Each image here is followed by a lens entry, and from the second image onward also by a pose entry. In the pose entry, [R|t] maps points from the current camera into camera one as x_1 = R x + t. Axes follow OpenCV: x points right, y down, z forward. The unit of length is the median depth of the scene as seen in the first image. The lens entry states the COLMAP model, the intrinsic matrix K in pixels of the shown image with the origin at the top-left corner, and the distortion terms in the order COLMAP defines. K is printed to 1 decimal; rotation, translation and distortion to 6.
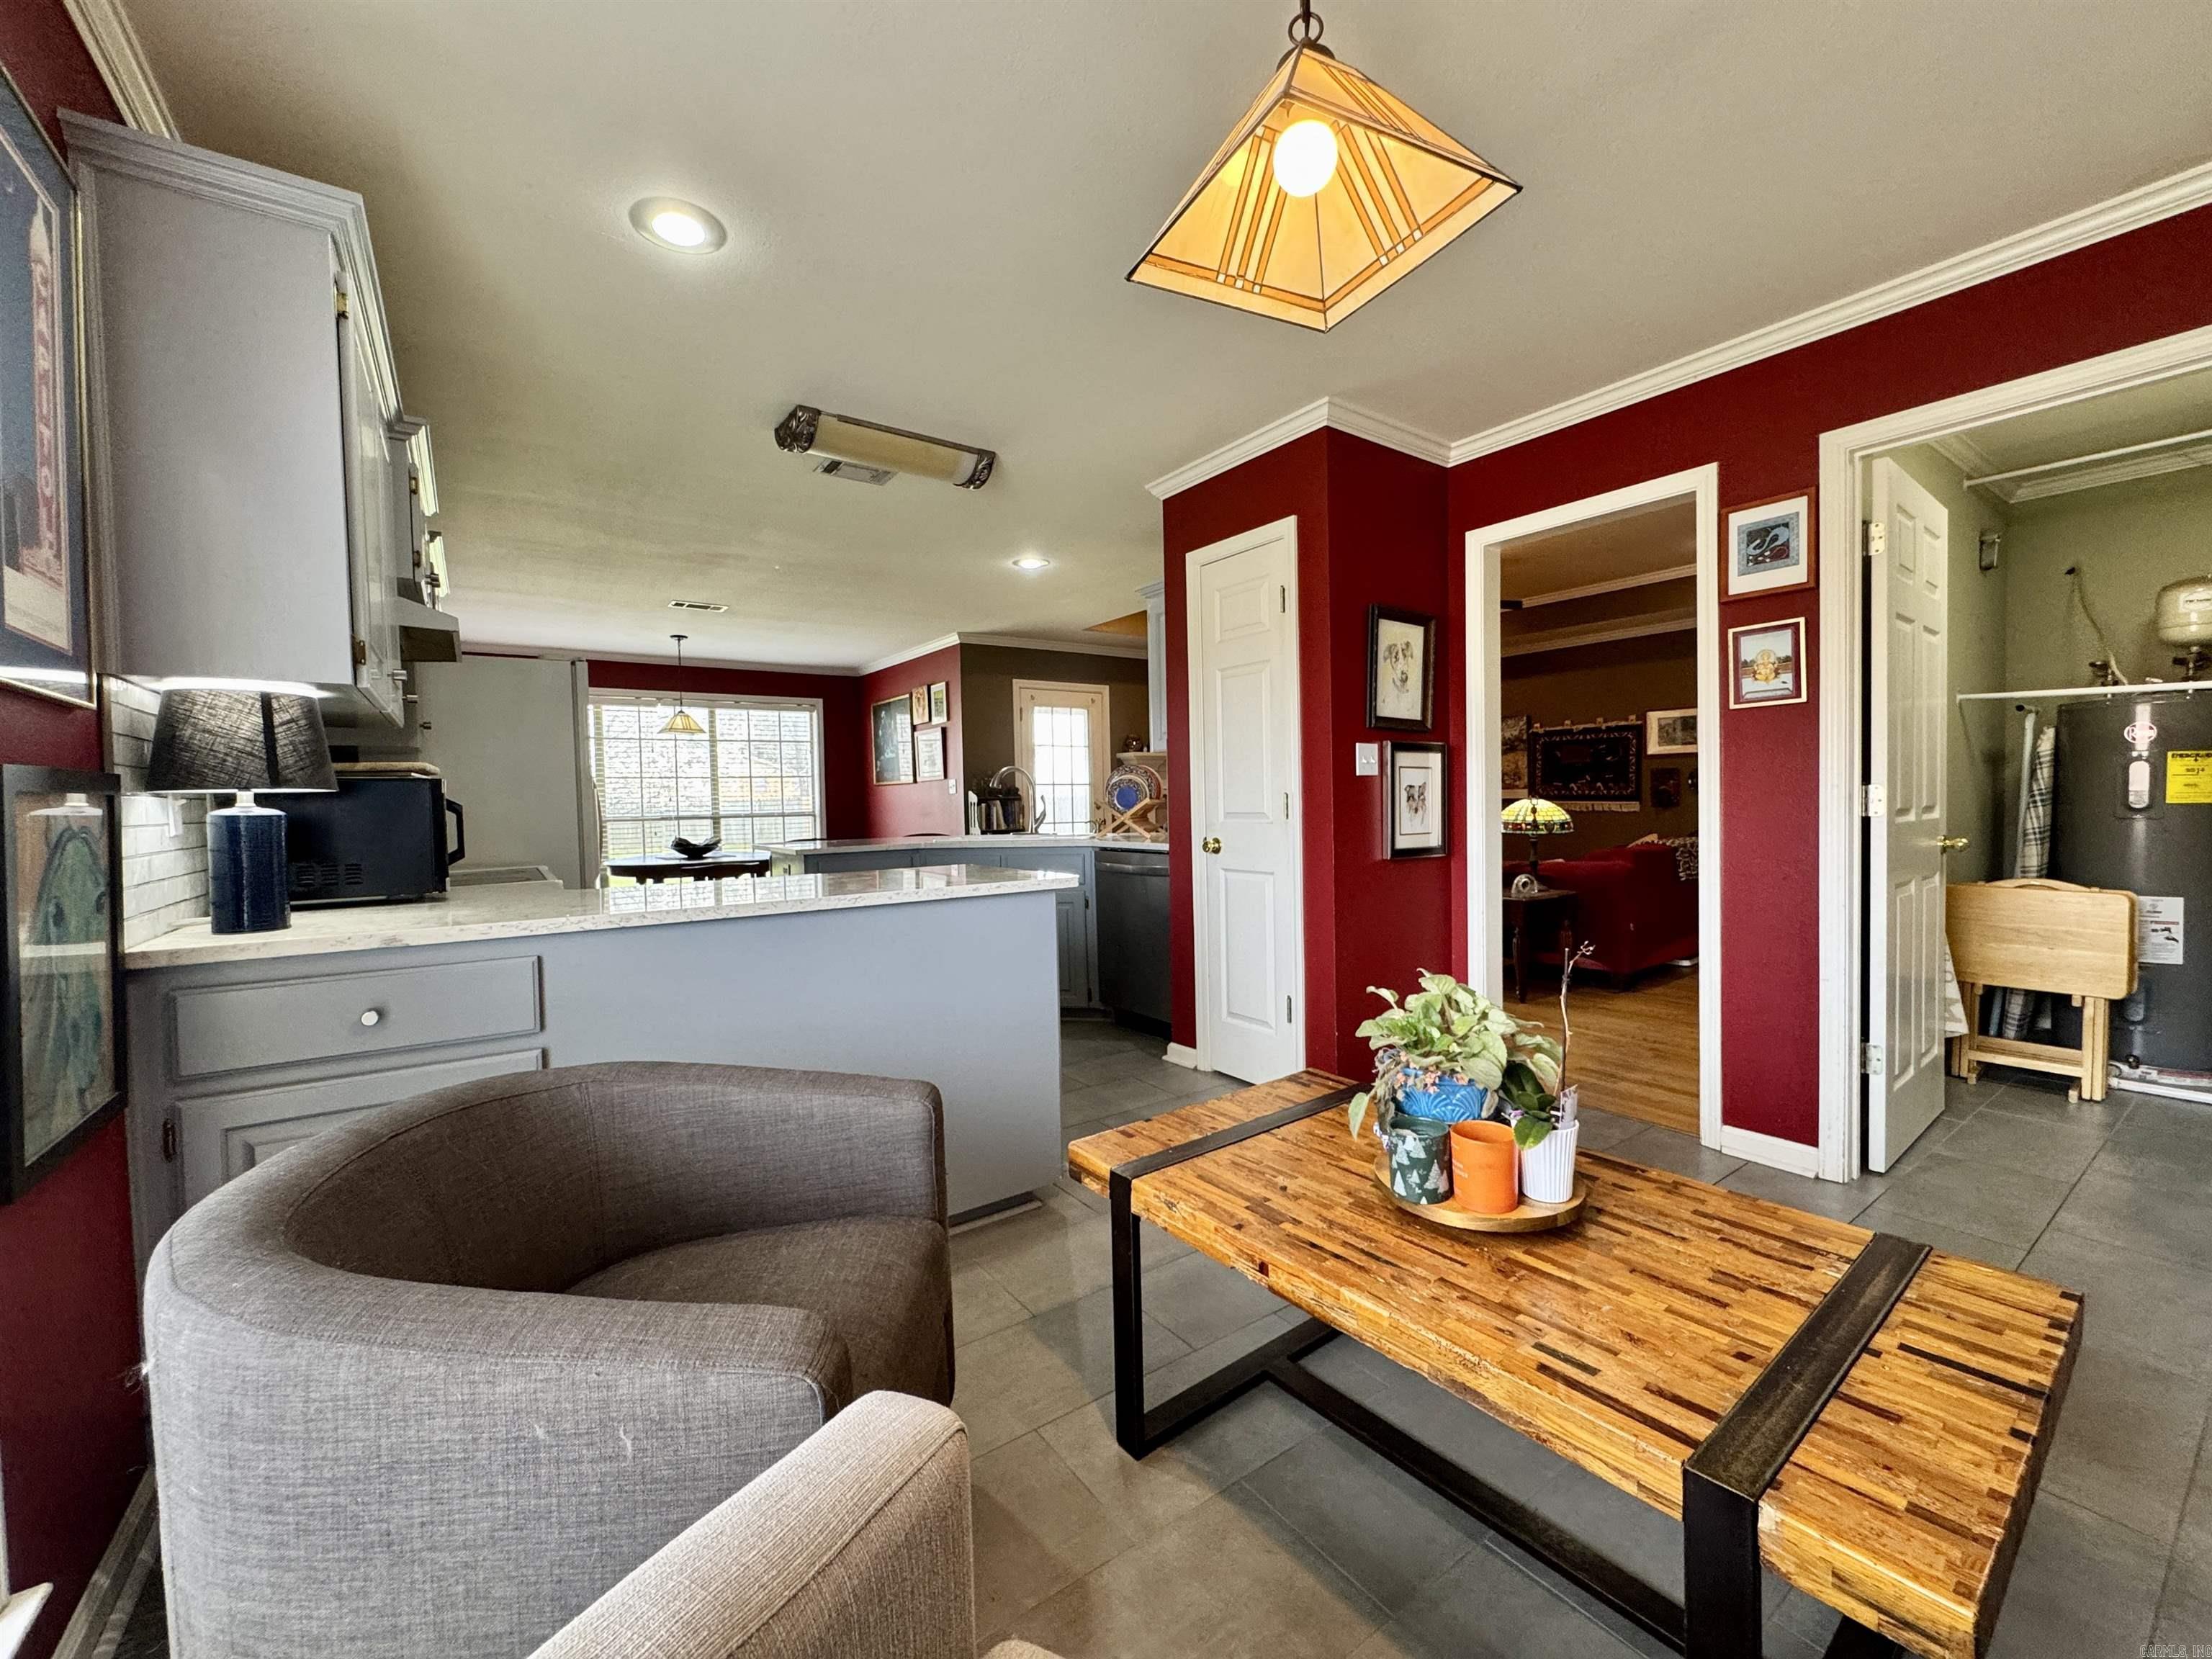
lens RADIAL K [[893.9, 0, 1102.4], [0, 893.9, 820.8], [0, 0, 1]] dist [-0.002689, -0.000041]
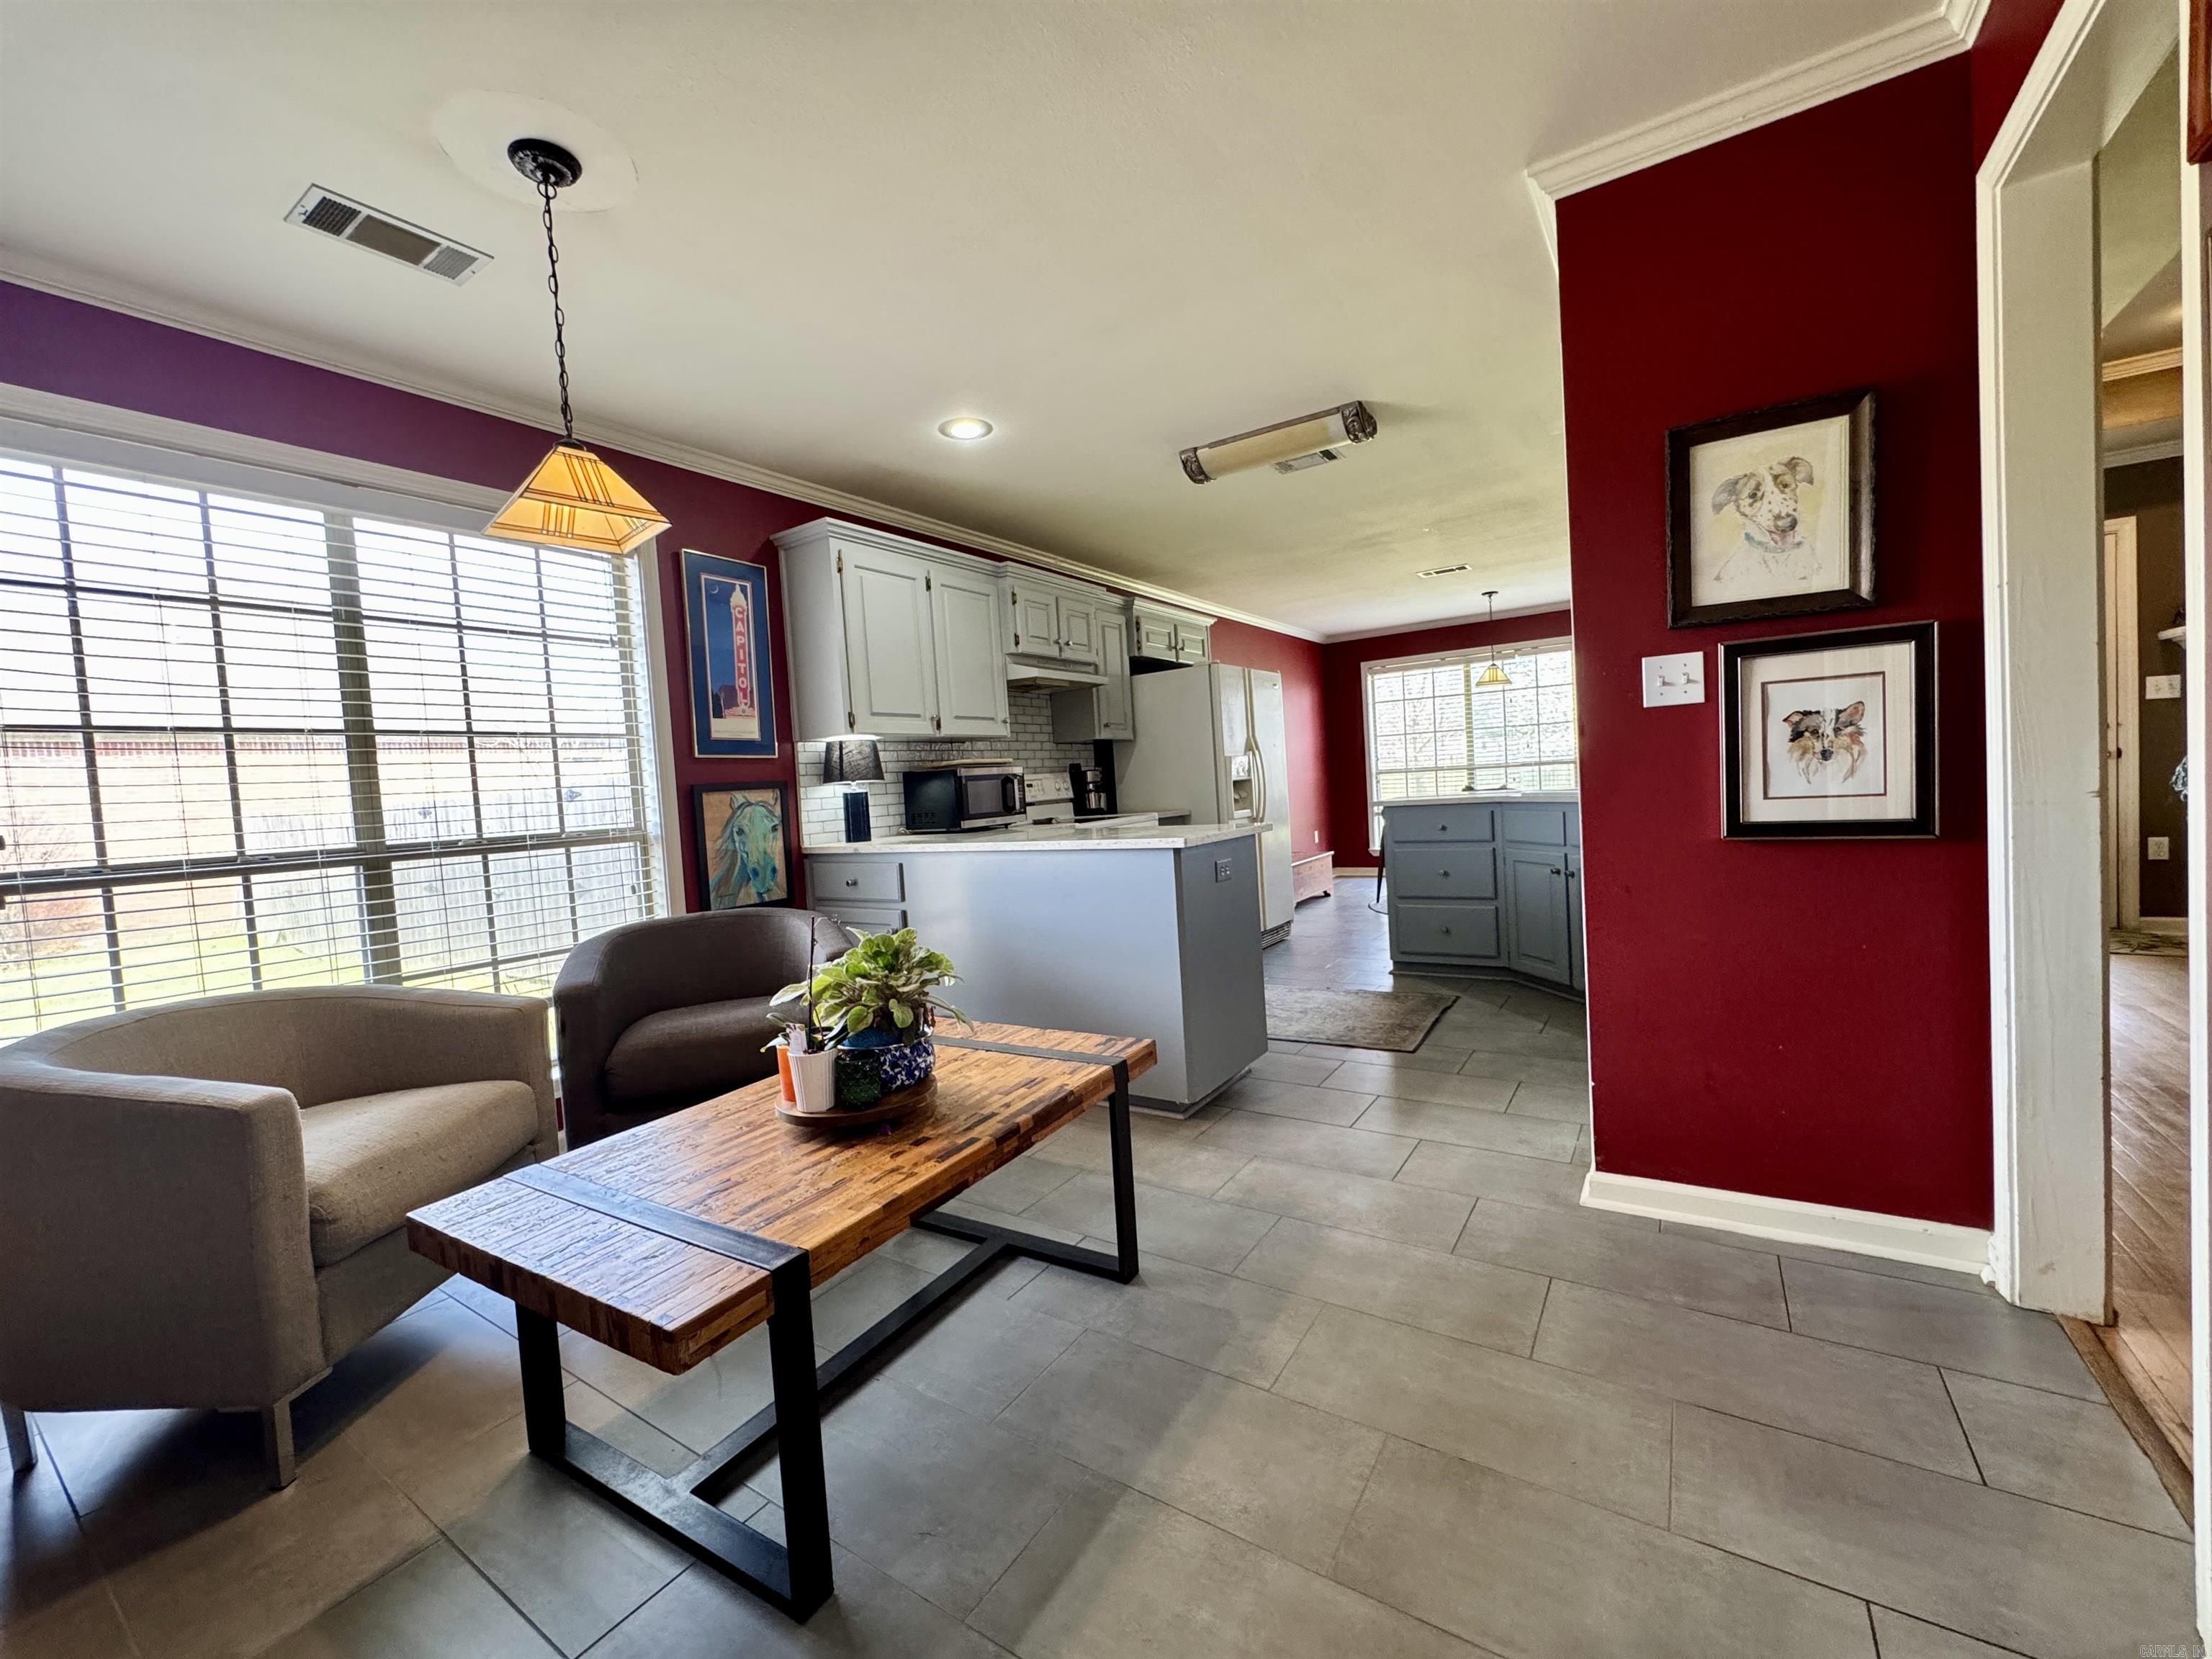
lens RADIAL K [[889.5, 0, 1106.0], [0, 889.5, 829.5], [0, 0, 1]] dist [-0.002882, 0.000471]
pose [[0.362490, 0.044467, -0.930926, 0.731630], [0.034146, 0.997557, 0.060946, -0.014849], [0.931362, -0.053879, 0.360086, 0.386480]]
